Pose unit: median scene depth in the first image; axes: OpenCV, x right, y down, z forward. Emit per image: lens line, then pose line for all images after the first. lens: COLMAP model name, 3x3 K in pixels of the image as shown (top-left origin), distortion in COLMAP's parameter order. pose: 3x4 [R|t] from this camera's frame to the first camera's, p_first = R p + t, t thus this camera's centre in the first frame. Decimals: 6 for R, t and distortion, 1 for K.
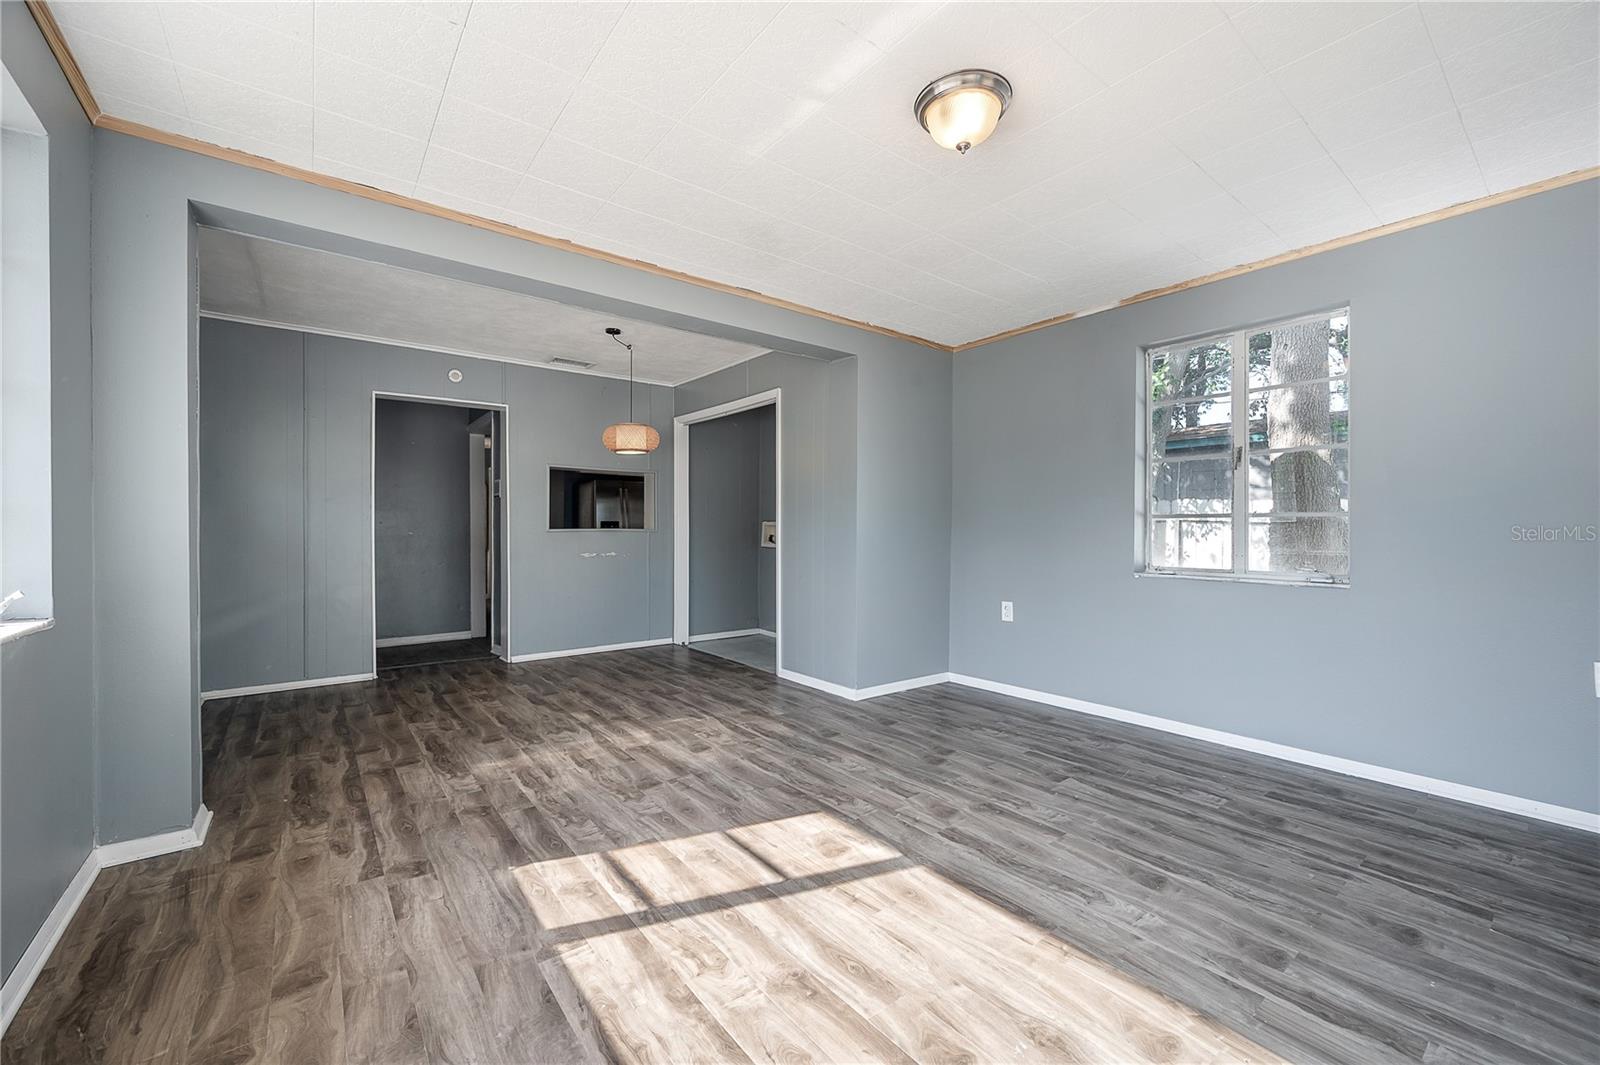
lens RADIAL K [[637.0, 0, 801.3], [0, 637.0, 534.8], [0, 0, 1]] dist [-0.001297, -0.000163]
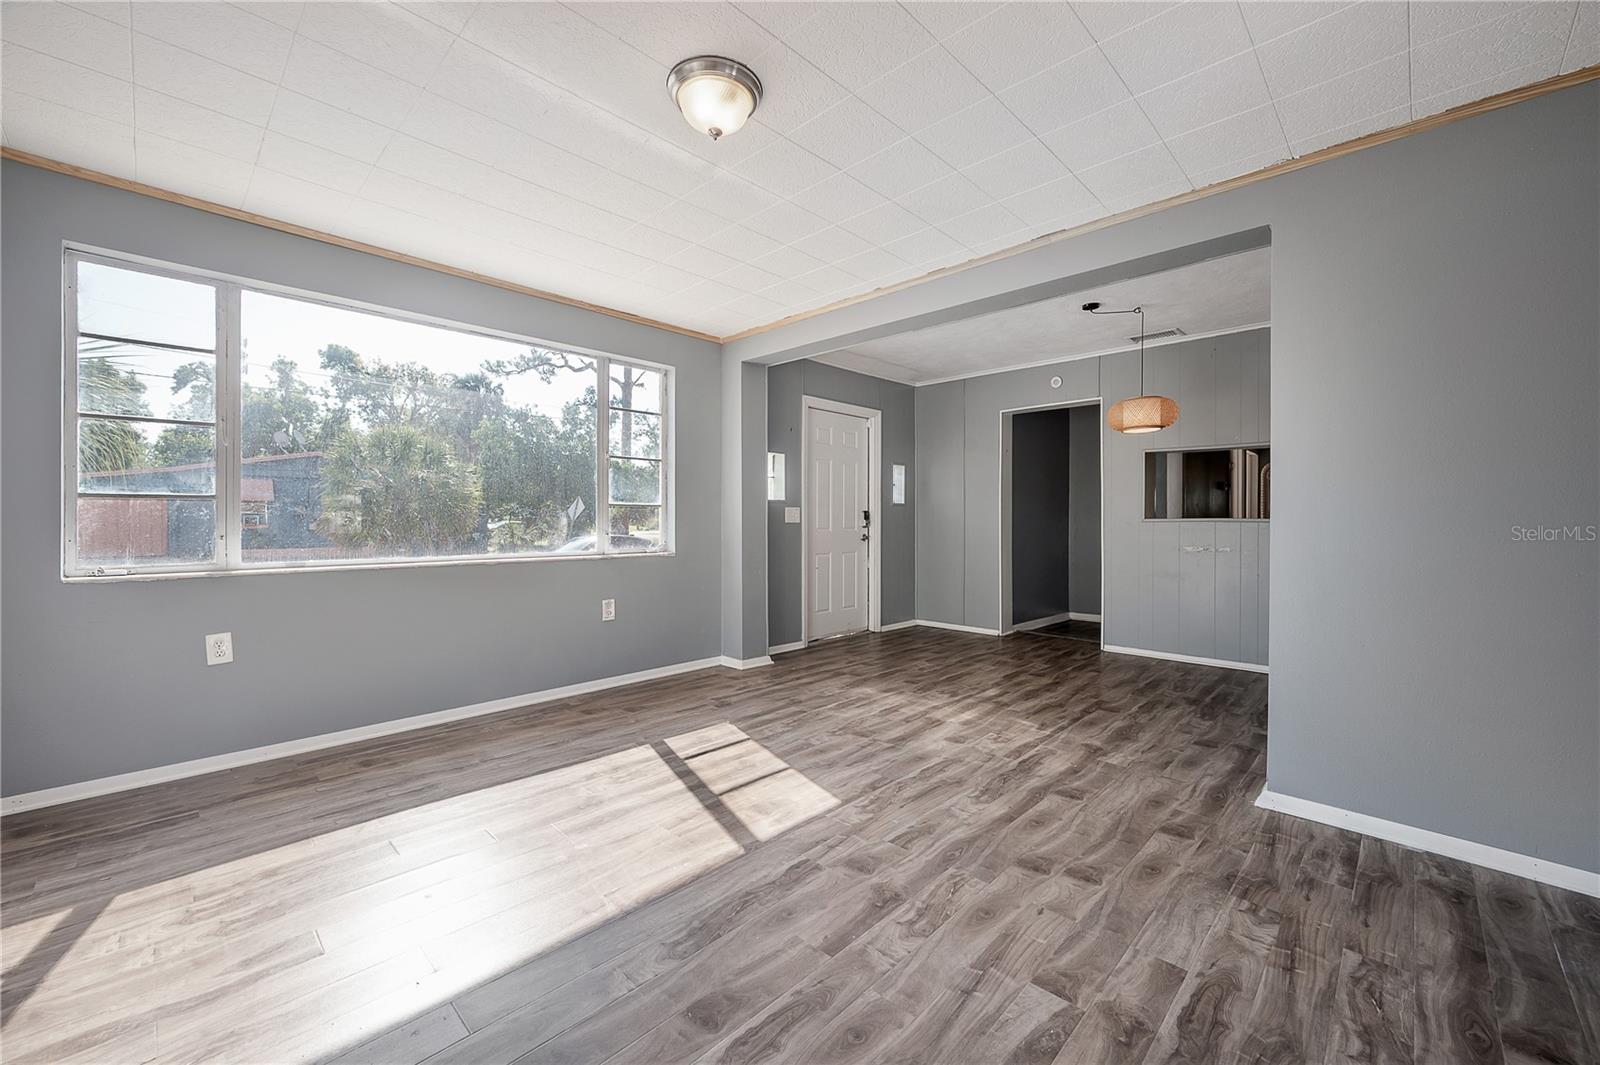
lens RADIAL K [[634.0, 0, 796.2], [0, 634.0, 523.5], [0, 0, 1]] dist [-0.000758, -0.000094]
pose [[0.128182, 0.007370, -0.991723, 0.860191], [-0.010565, 0.999926, 0.006065, -0.004413], [0.991694, 0.009700, 0.128250, 0.685247]]
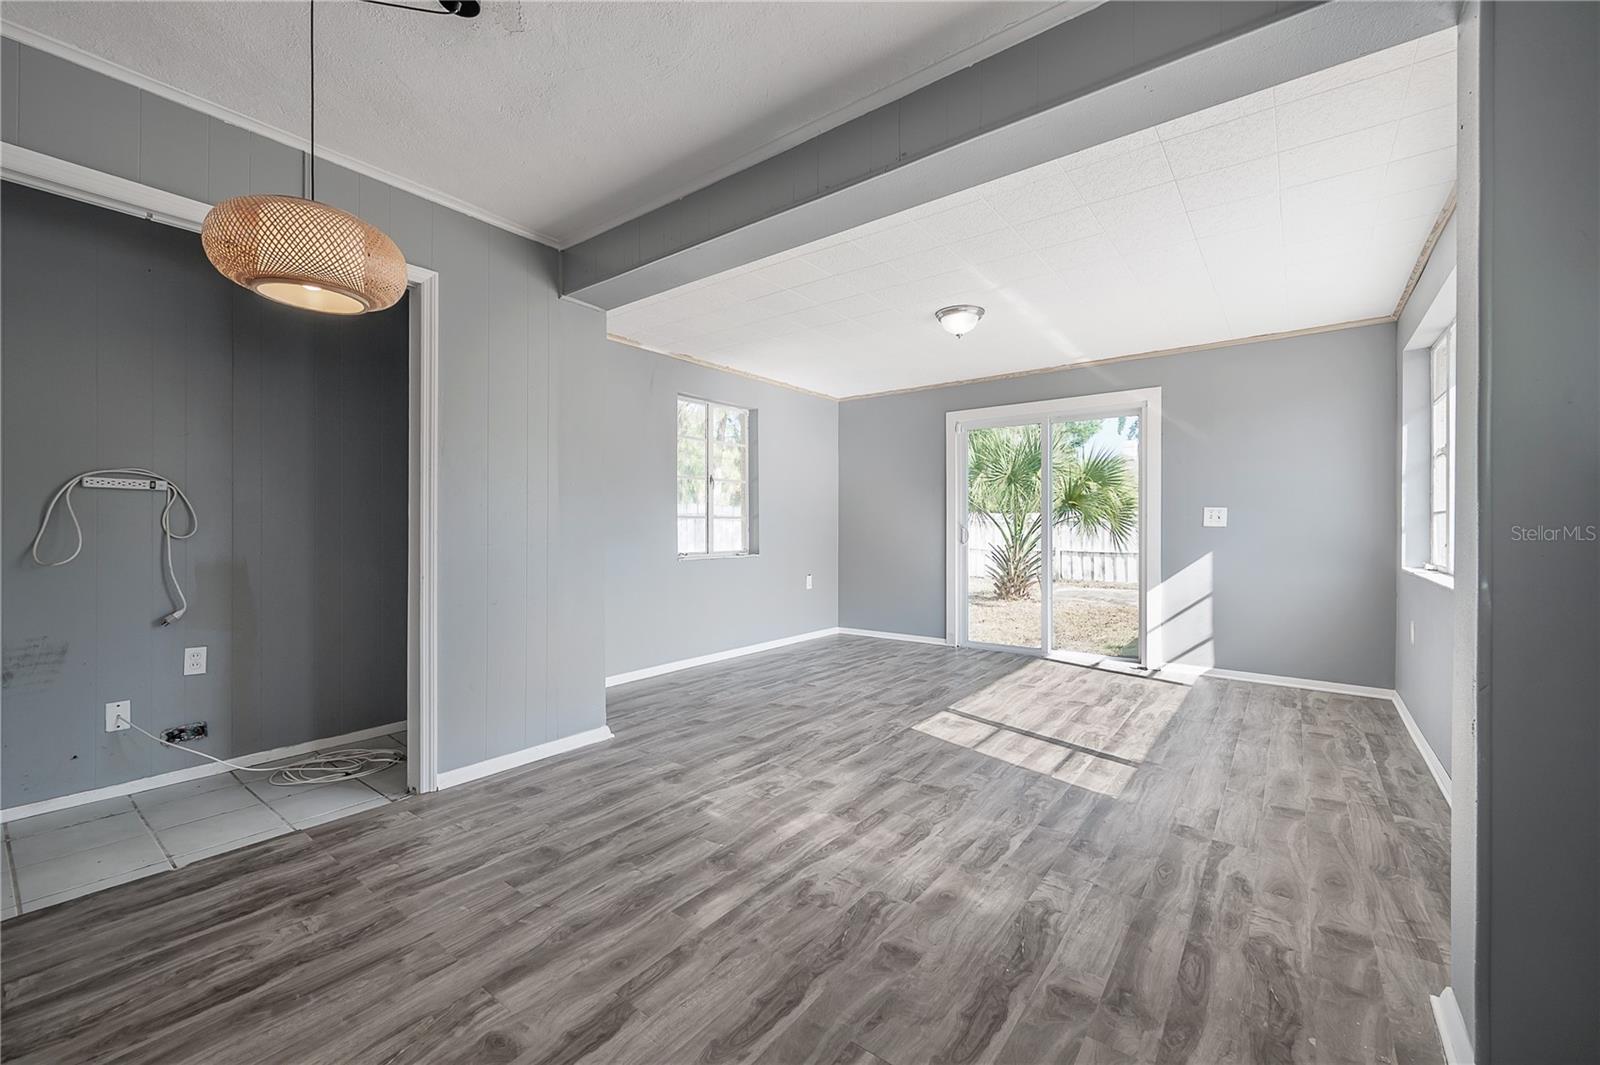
lens RADIAL K [[654.4, 0, 805.1], [0, 654.4, 525.4], [0, 0, 1]] dist [0.002840, 0.000870]
pose [[-0.262195, 0.000556, 0.965015, -1.084095], [0.006231, 0.999980, 0.001116, -0.009130], [-0.964995, 0.006306, -0.262193, 1.366610]]
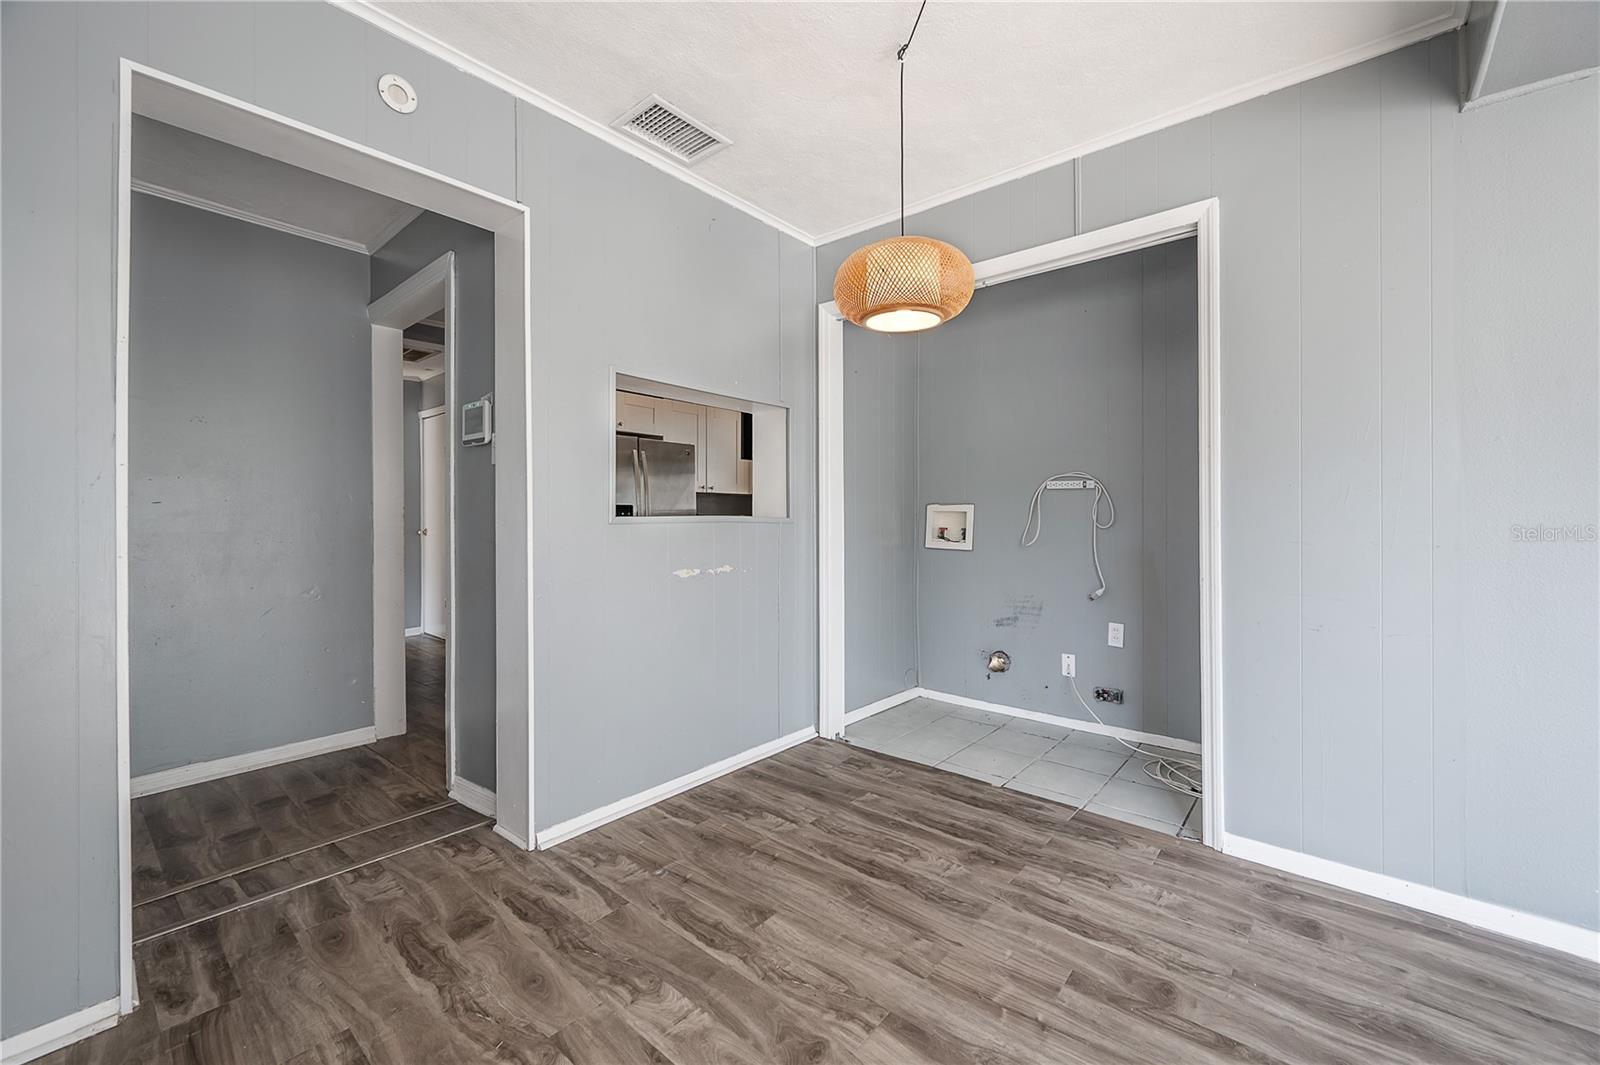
lens RADIAL K [[634.3, 0, 778.3], [0, 634.3, 520.3], [0, 0, 1]] dist [-0.012711, 0.000325]
pose [[0.981599, 0.001764, 0.190948, -0.674873], [-0.001145, 0.999994, -0.003353, -0.004412], [-0.190952, 0.003072, 0.981594, 1.032375]]
